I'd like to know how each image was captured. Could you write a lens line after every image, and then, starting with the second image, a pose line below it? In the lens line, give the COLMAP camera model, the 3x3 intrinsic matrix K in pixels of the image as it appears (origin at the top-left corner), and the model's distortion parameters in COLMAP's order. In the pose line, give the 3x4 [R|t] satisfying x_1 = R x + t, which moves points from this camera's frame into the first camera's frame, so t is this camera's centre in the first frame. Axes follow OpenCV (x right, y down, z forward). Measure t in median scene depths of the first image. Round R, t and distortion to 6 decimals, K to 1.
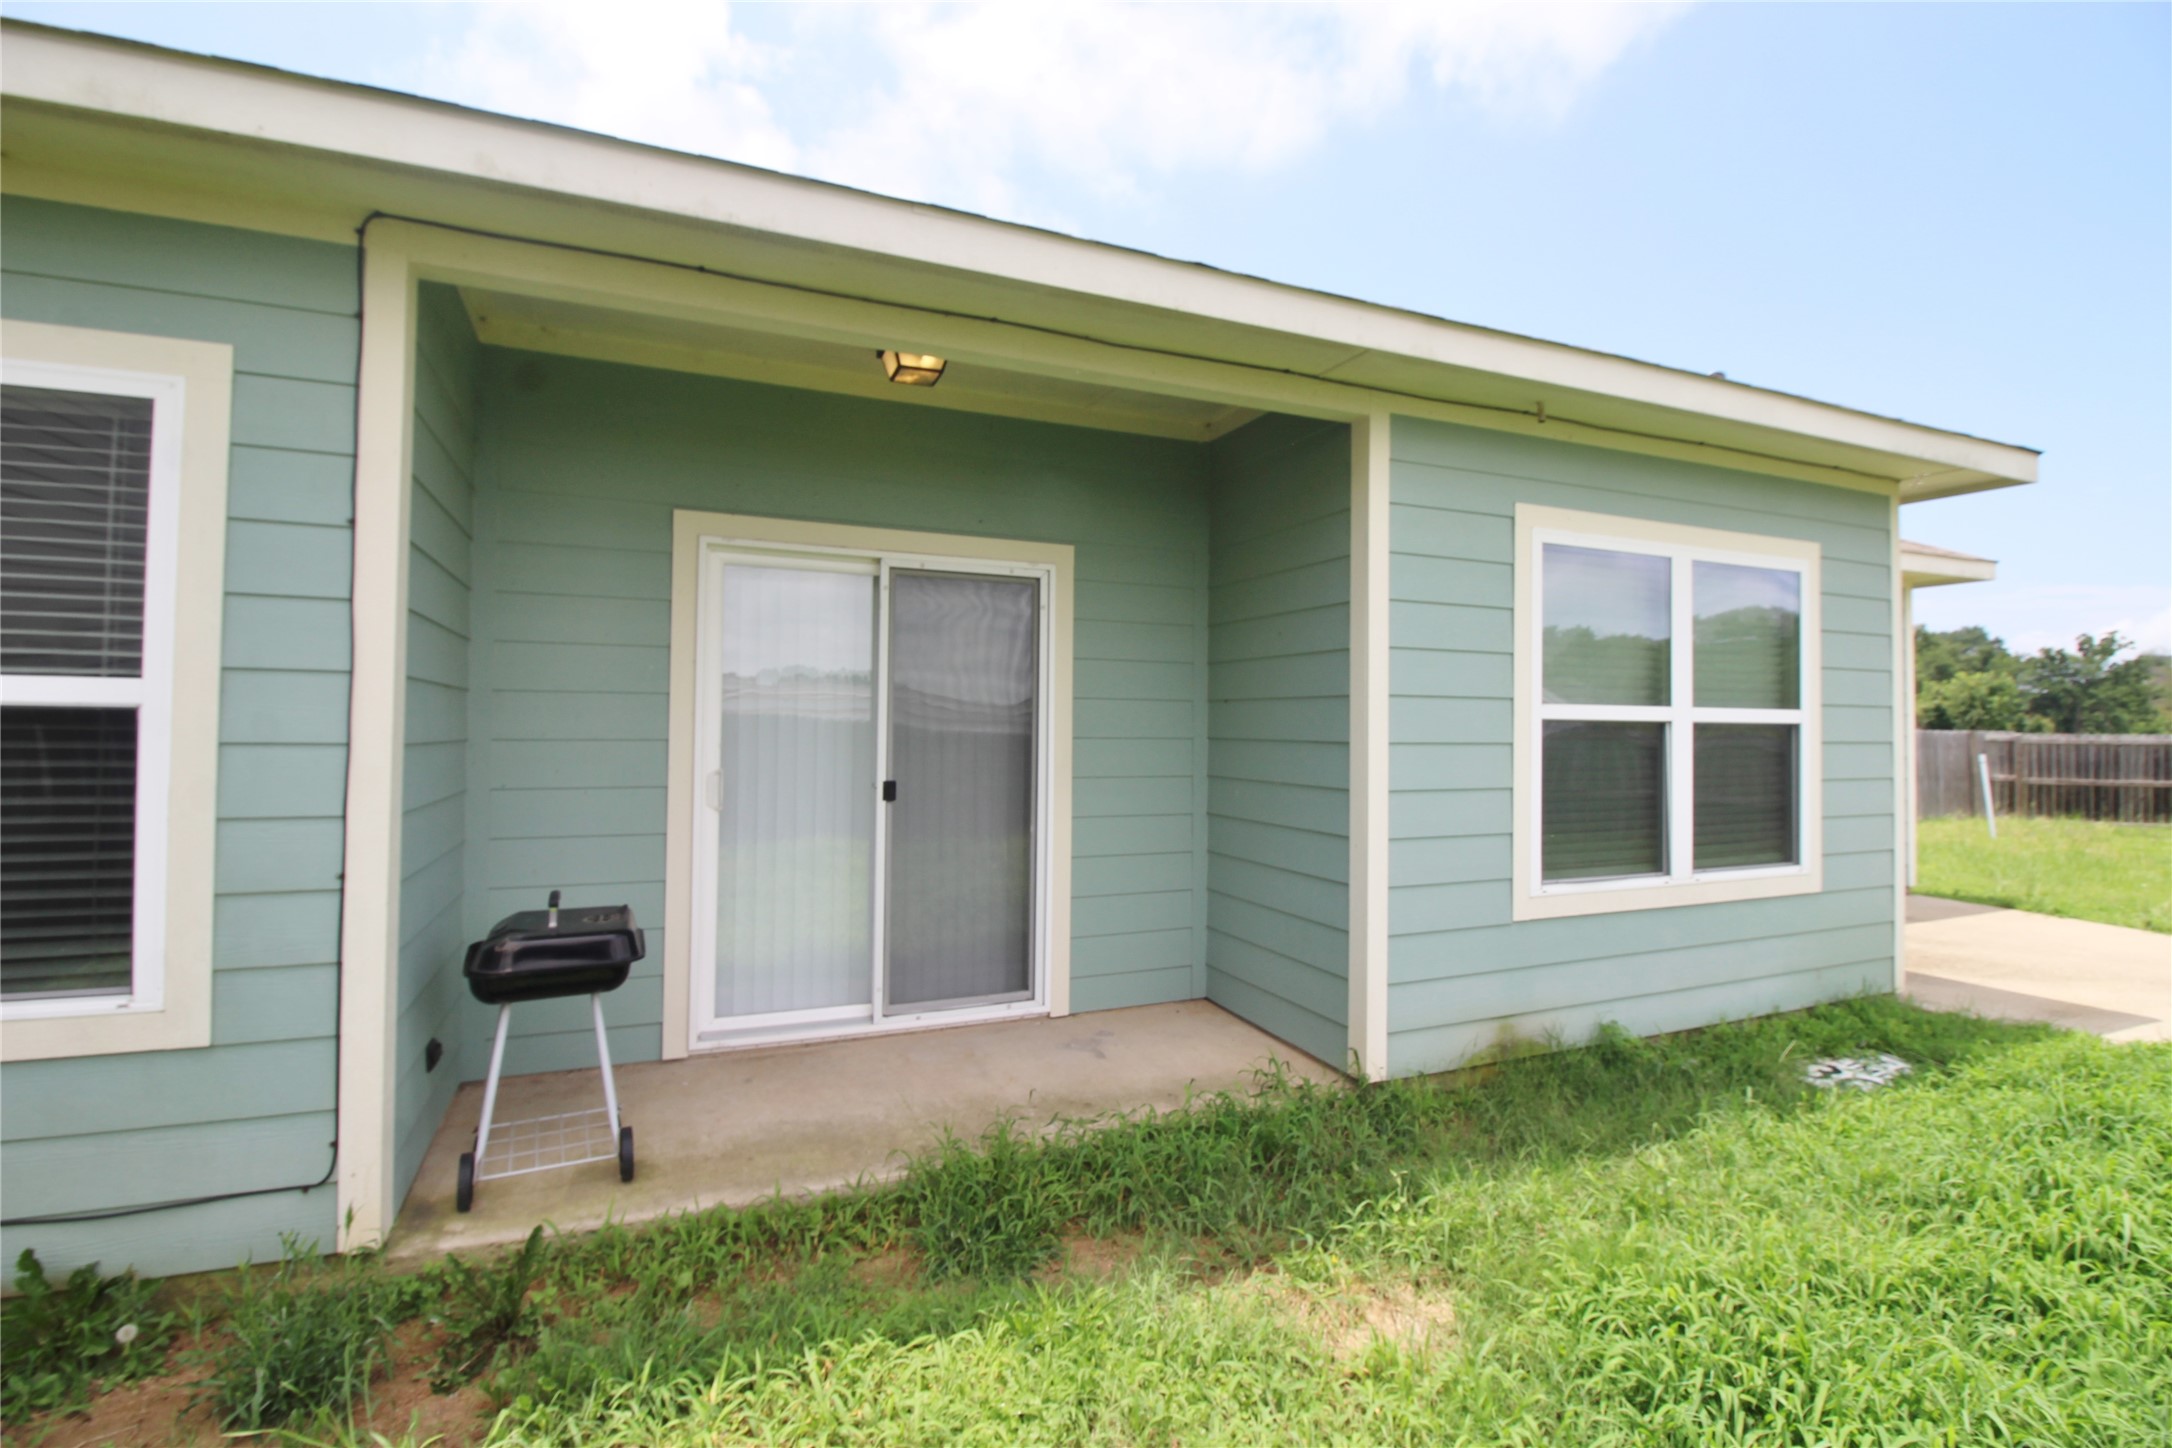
lens RADIAL K [[1023.6, 0, 1082.4], [0, 1023.6, 707.5], [0, 0, 1]] dist [-0.009281, -0.001899]
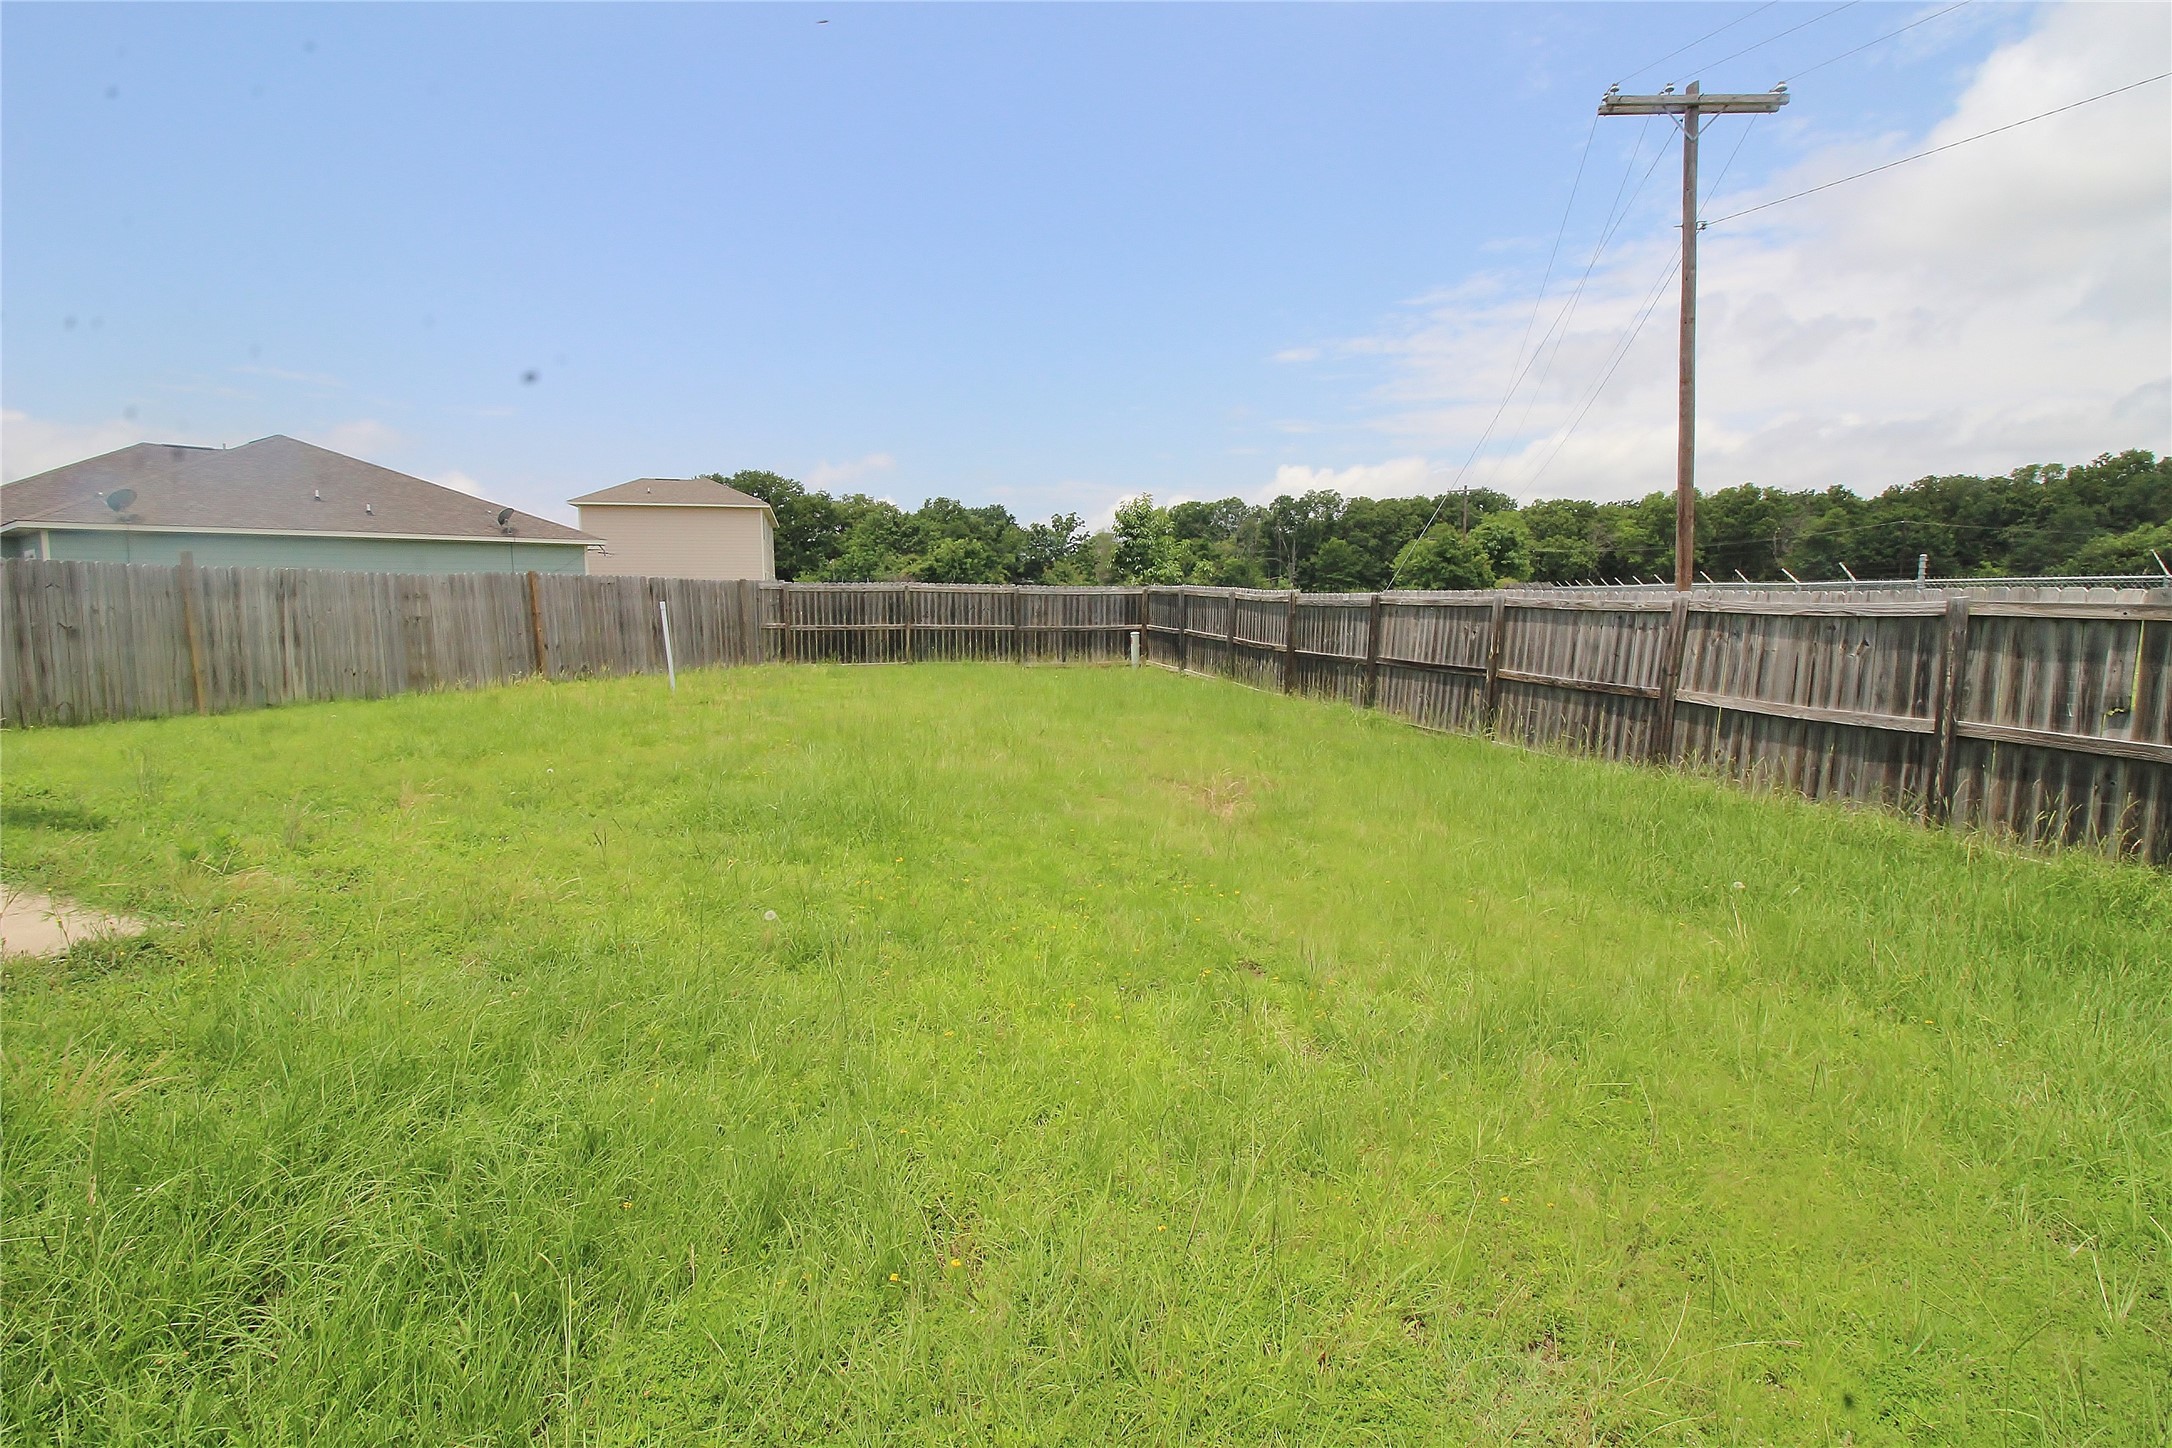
lens RADIAL K [[1023.6, 0, 1082.3], [0, 1023.6, 725.9], [0, 0, 1]] dist [-0.009281, -0.001899]
pose [[0.726200, -0.095029, 0.680884, 1.700792], [-0.008950, 0.989010, 0.147579, 0.055647], [-0.687425, -0.113266, 0.717369, 0.092989]]
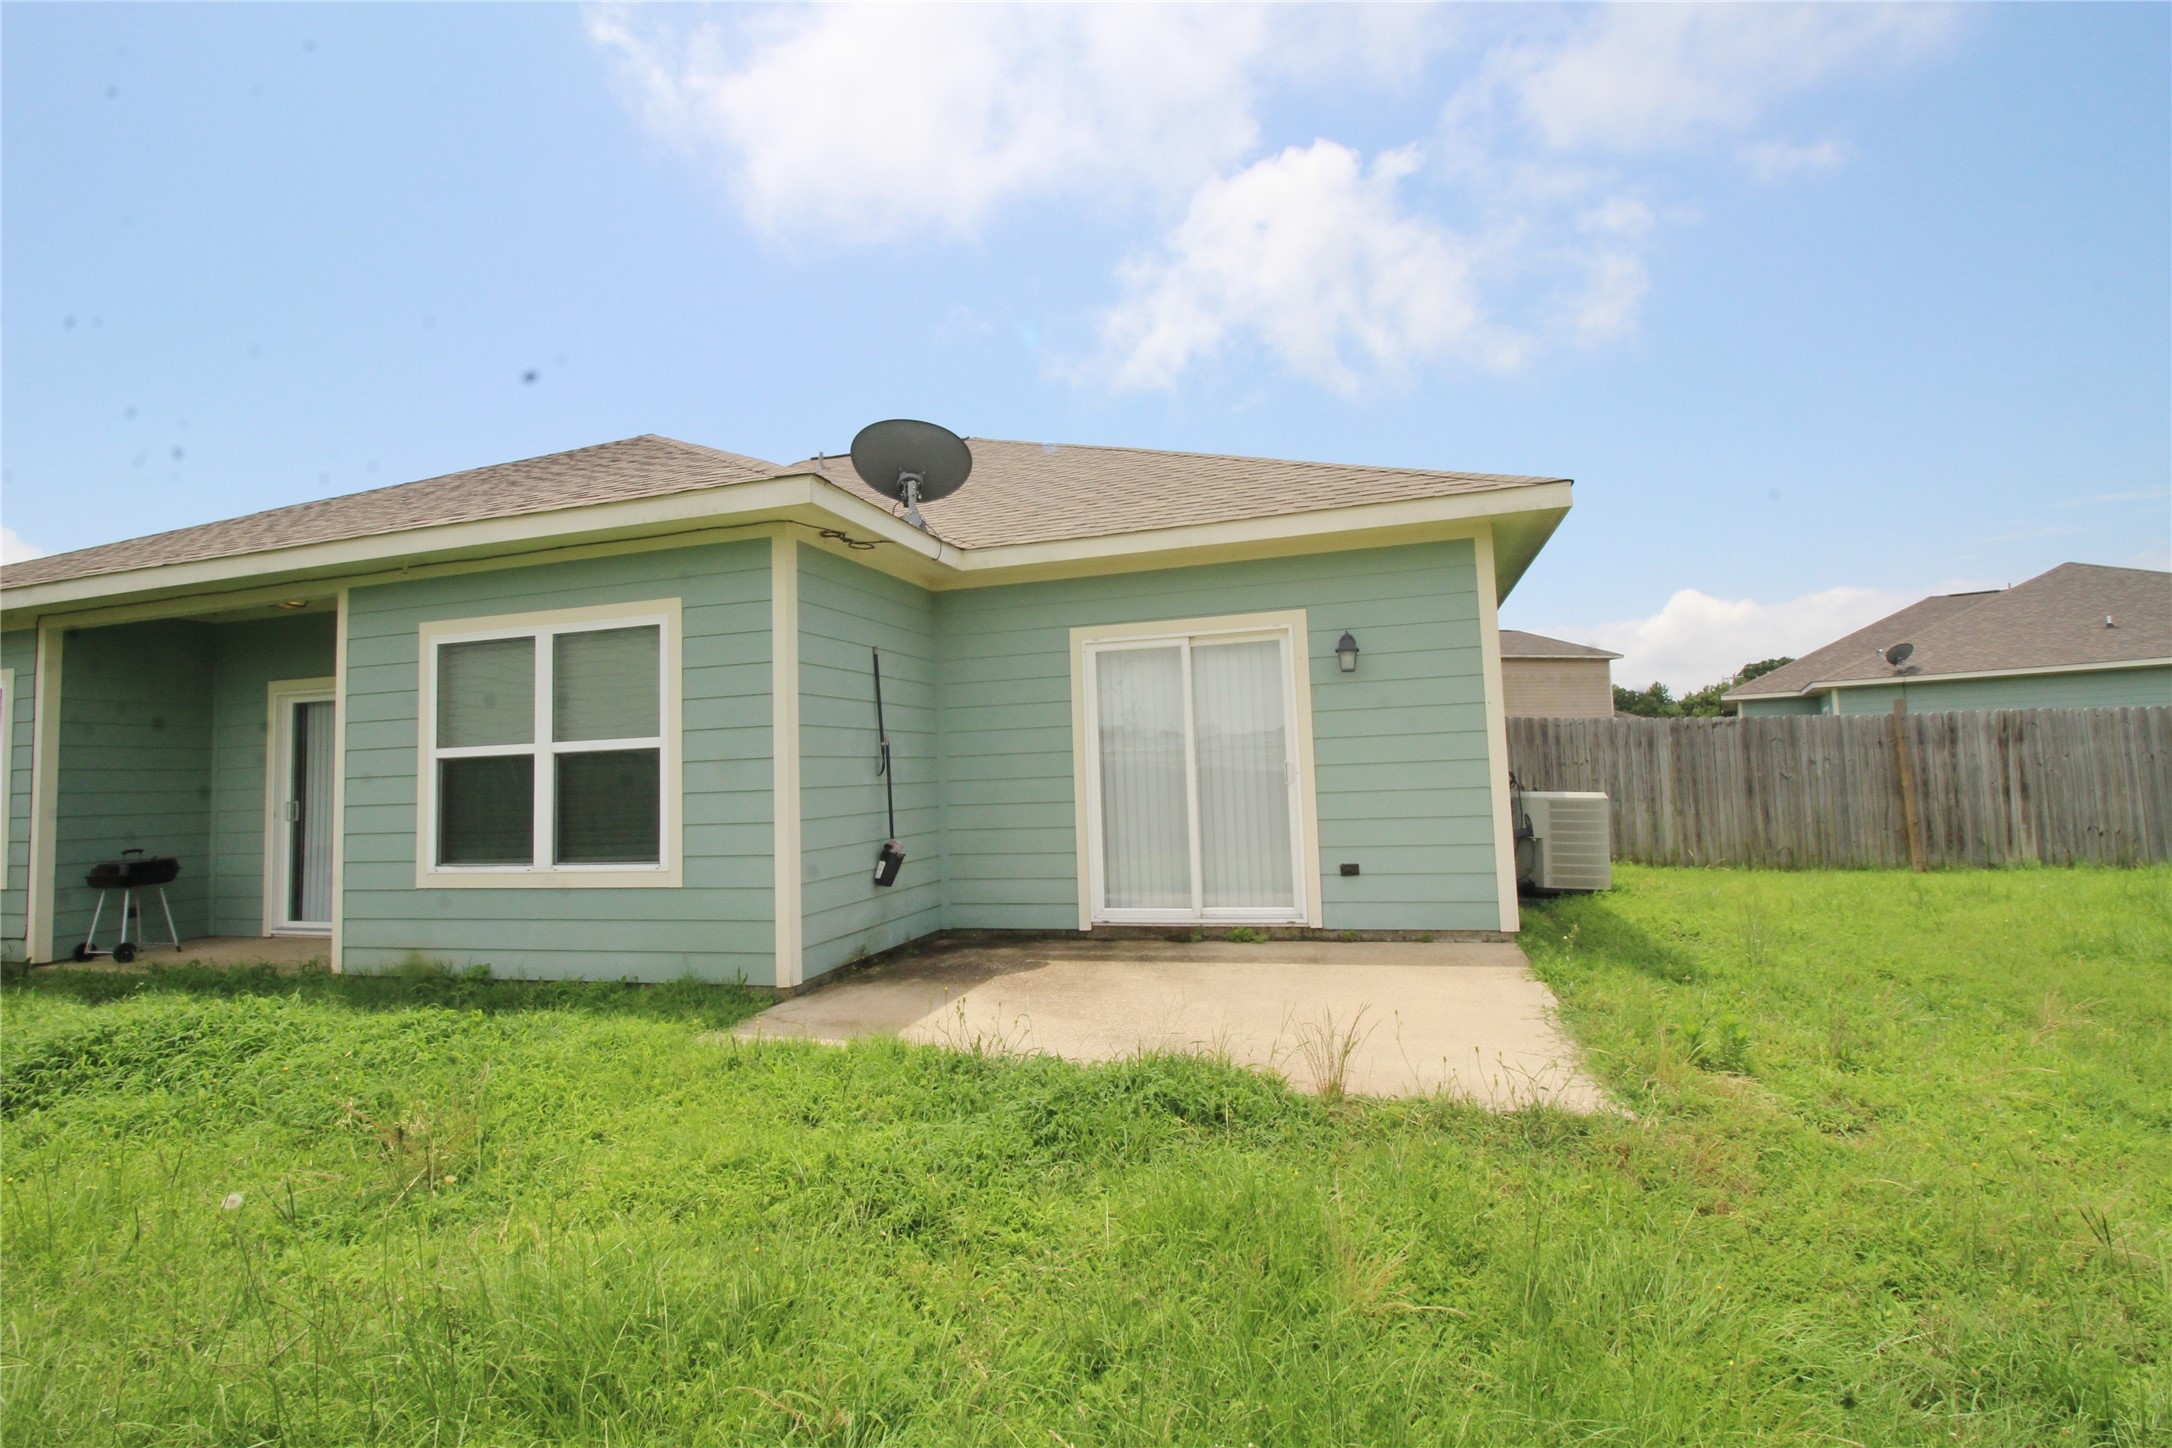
lens RADIAL K [[1023.6, 0, 1083.5], [0, 1023.6, 717.2], [0, 0, 1]] dist [-0.009281, -0.001899]
pose [[0.763592, -0.072806, -0.641582, 1.951784], [0.056359, 0.997346, -0.046100, 0.066366], [0.643235, -0.000958, 0.765668, 0.400573]]
